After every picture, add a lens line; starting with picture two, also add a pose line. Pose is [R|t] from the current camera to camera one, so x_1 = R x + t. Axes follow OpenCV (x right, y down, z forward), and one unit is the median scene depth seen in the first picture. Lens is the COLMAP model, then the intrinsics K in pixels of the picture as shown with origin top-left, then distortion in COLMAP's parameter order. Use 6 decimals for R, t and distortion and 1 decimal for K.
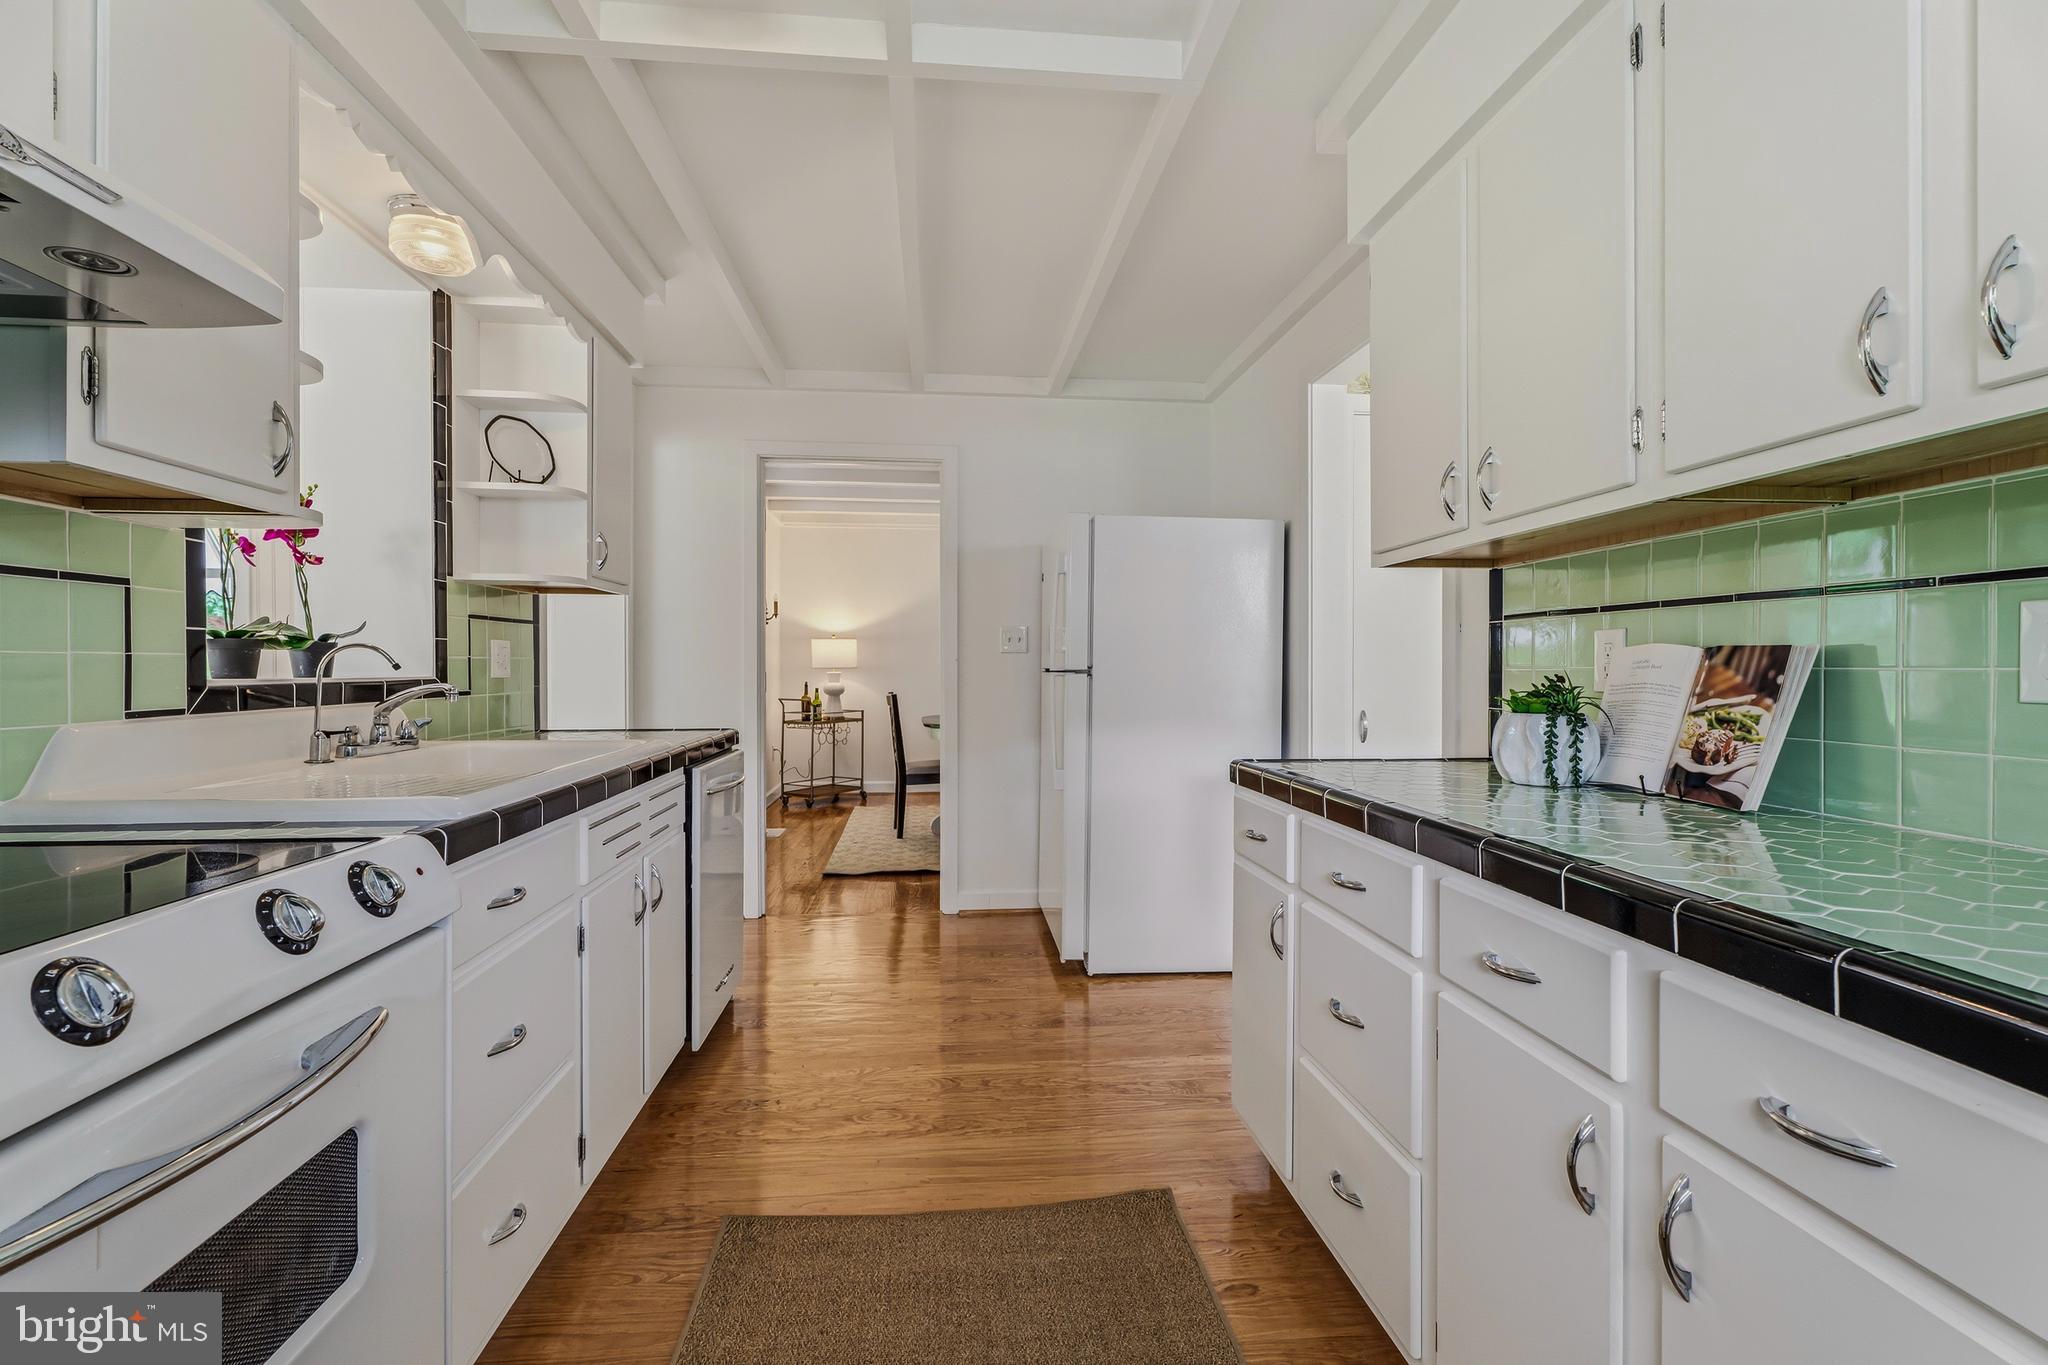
lens RADIAL K [[926.4, 0, 1016.6], [0, 926.4, 667.9], [0, 0, 1]] dist [0.000698, 0.000216]
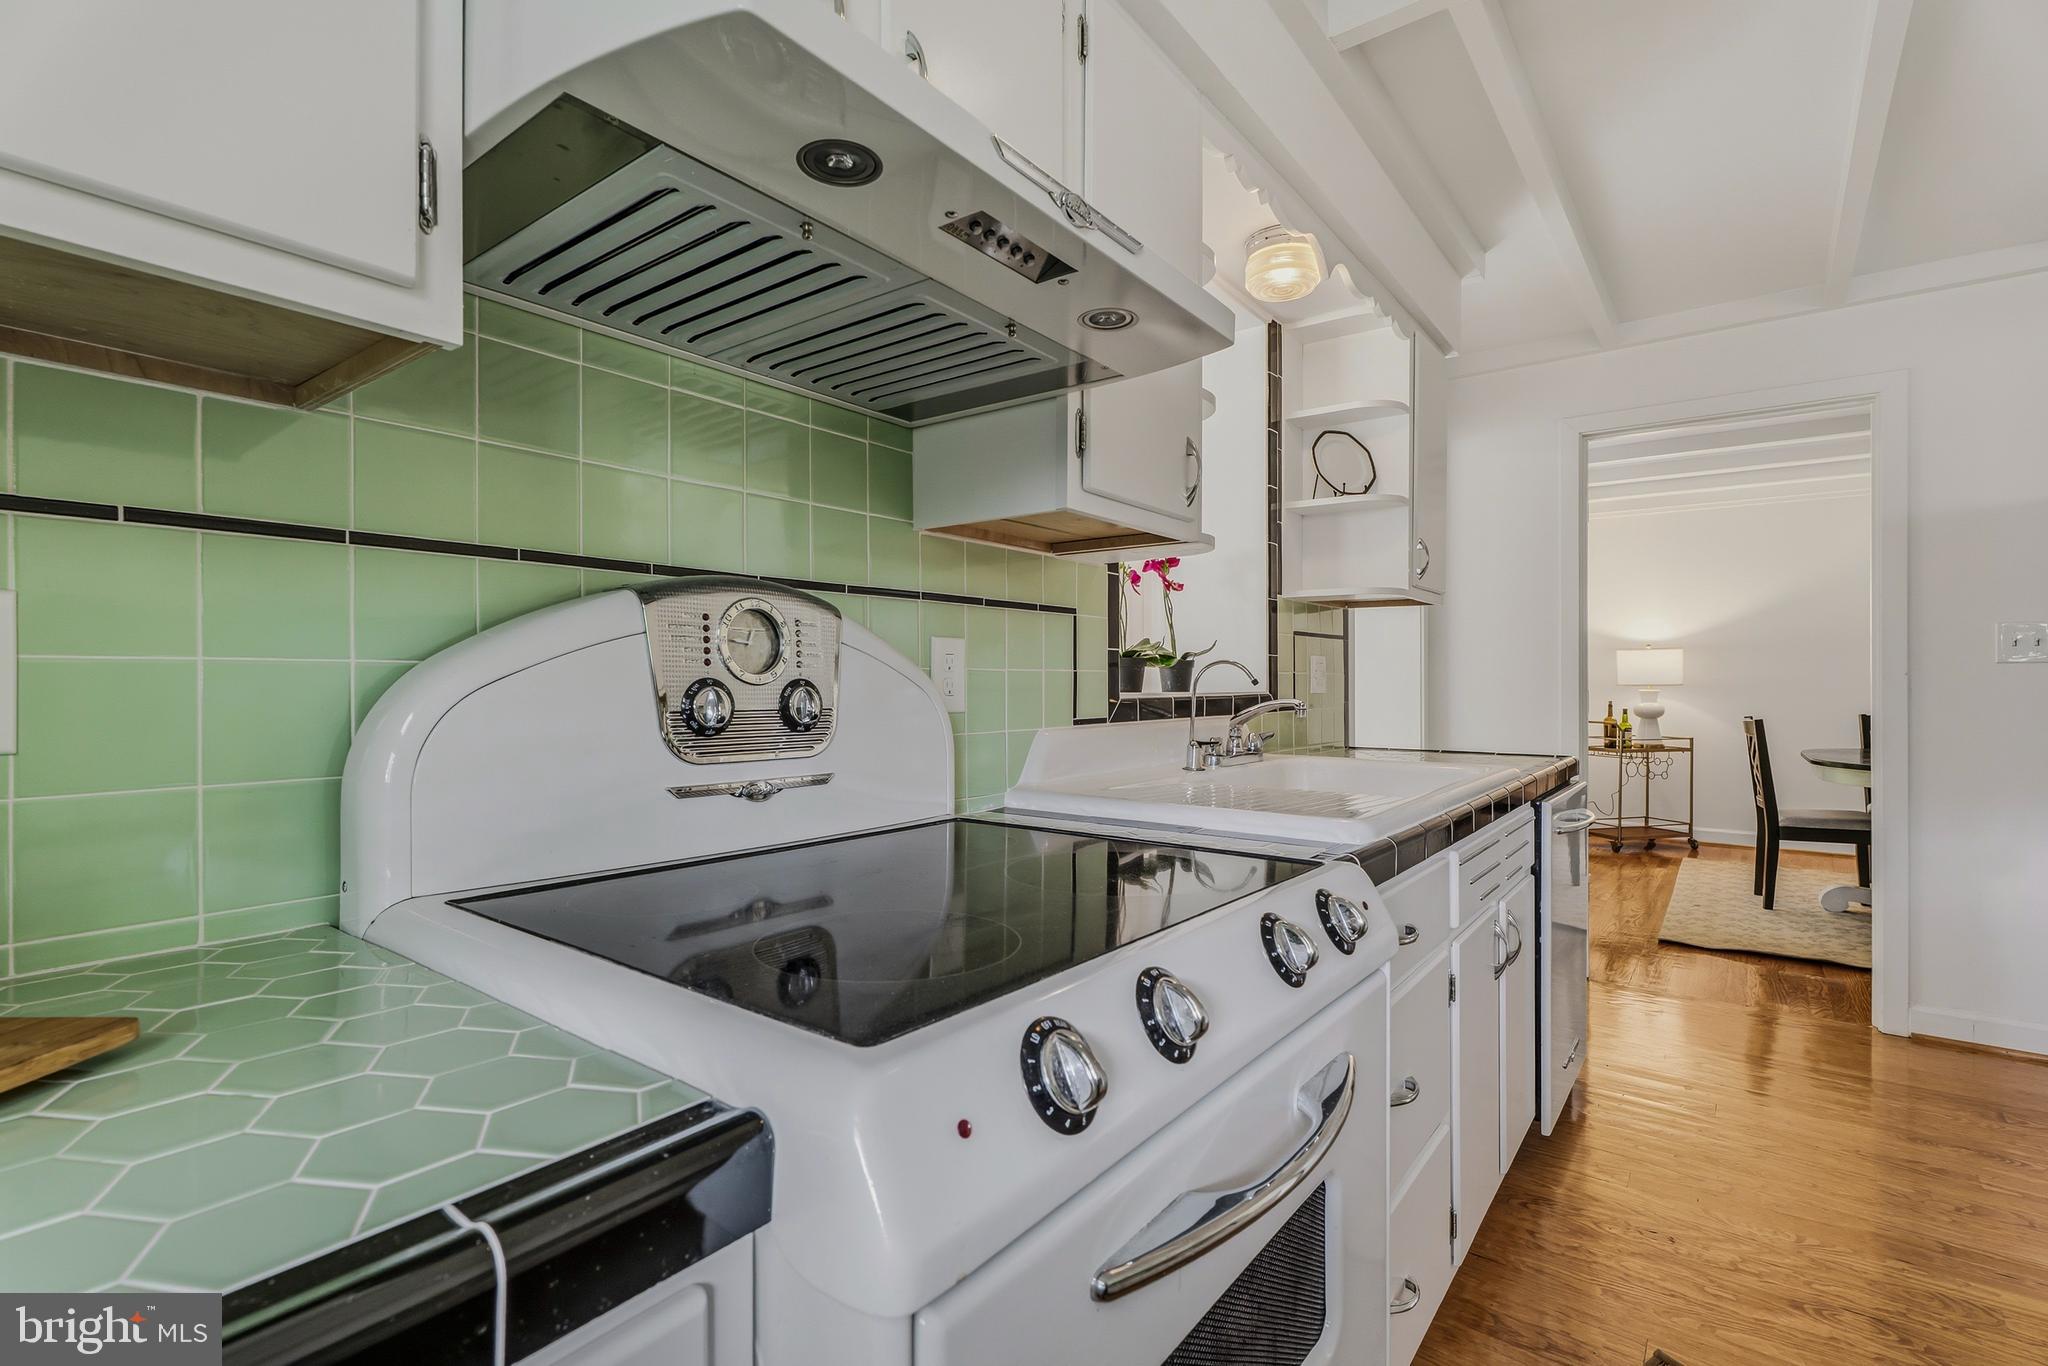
lens RADIAL K [[926.4, 0, 1016.6], [0, 926.4, 668.4], [0, 0, 1]] dist [0.000698, 0.000216]
pose [[0.734895, -0.009002, -0.678121, -0.127496], [-0.002488, 0.999869, -0.015969, 0.000447], [0.678176, 0.013423, 0.734777, 0.042780]]
